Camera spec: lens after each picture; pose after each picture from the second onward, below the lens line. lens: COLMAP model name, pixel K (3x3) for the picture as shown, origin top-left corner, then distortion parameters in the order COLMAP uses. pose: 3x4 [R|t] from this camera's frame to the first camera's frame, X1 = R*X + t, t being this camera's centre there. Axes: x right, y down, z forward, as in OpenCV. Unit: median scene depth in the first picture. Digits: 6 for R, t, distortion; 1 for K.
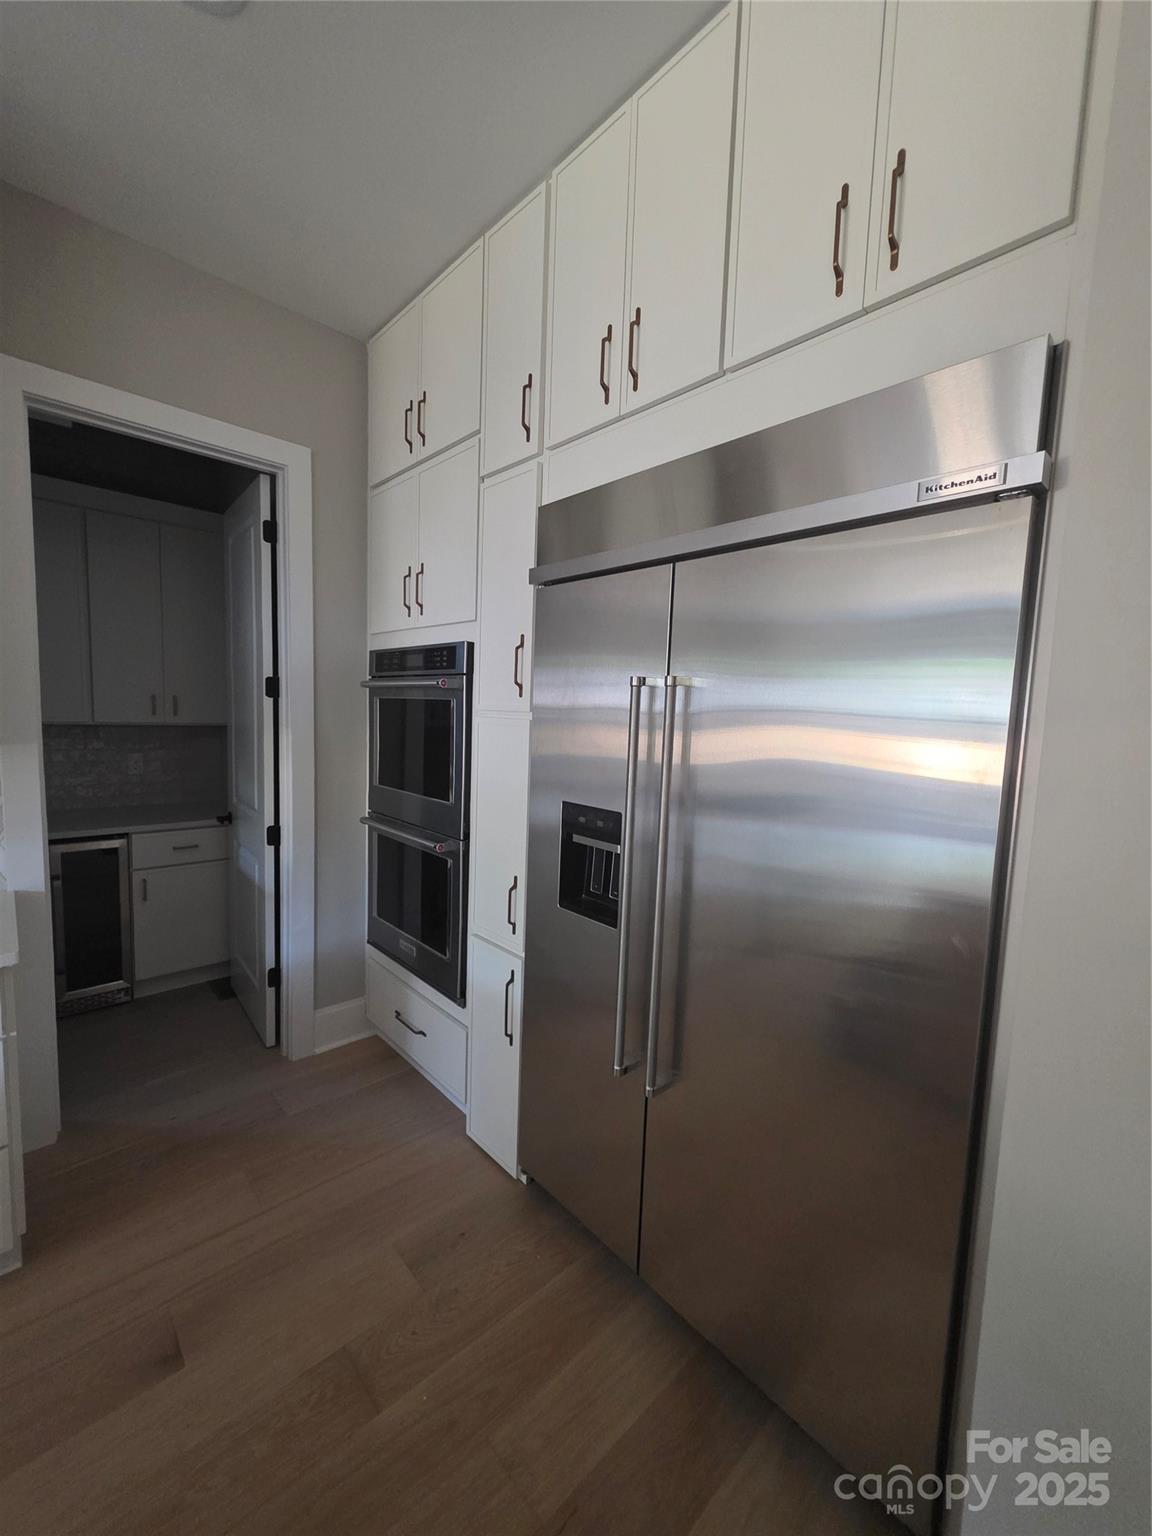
lens RADIAL K [[613.6, 0, 576.0], [0, 613.6, 768.0], [0, 0, 1]] dist [0.002590, 0.000155]
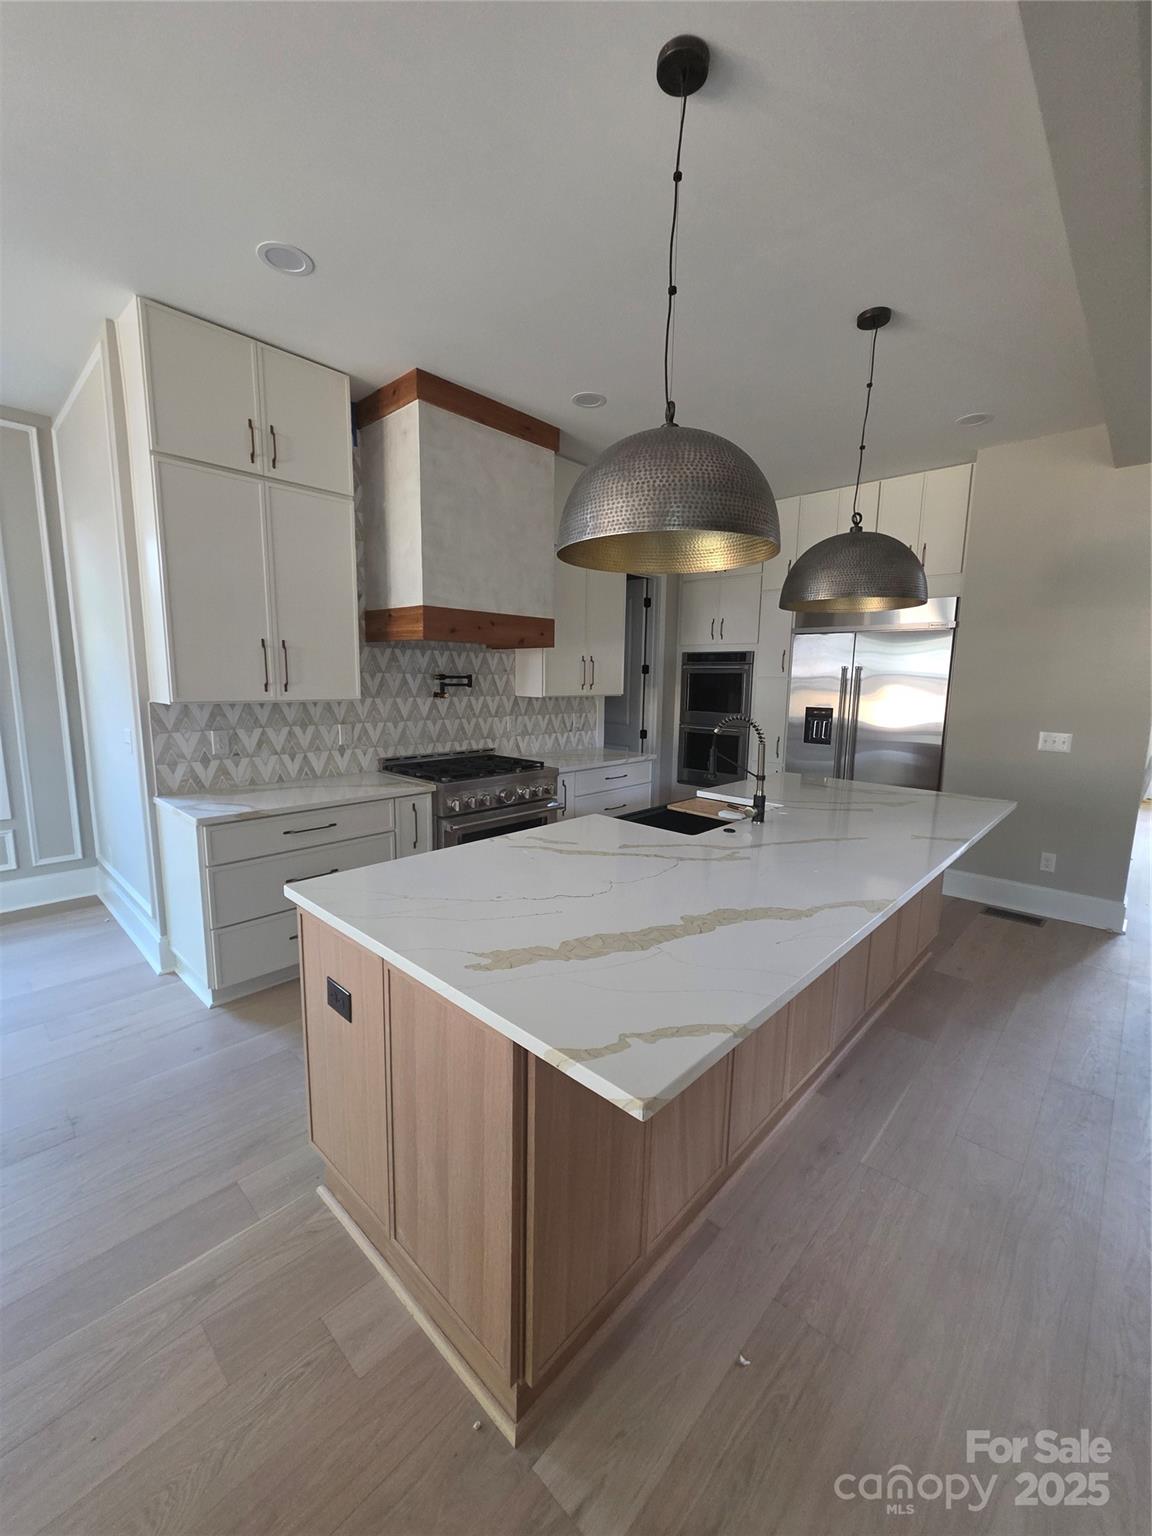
lens RADIAL K [[613.6, 0, 576.0], [0, 613.6, 768.0], [0, 0, 1]] dist [0.002590, 0.000155]
pose [[0.997553, -0.030430, 0.062940, -0.998065], [0.026739, 0.997919, 0.058680, 0.106439], [-0.064595, -0.056853, 0.996291, -1.440241]]
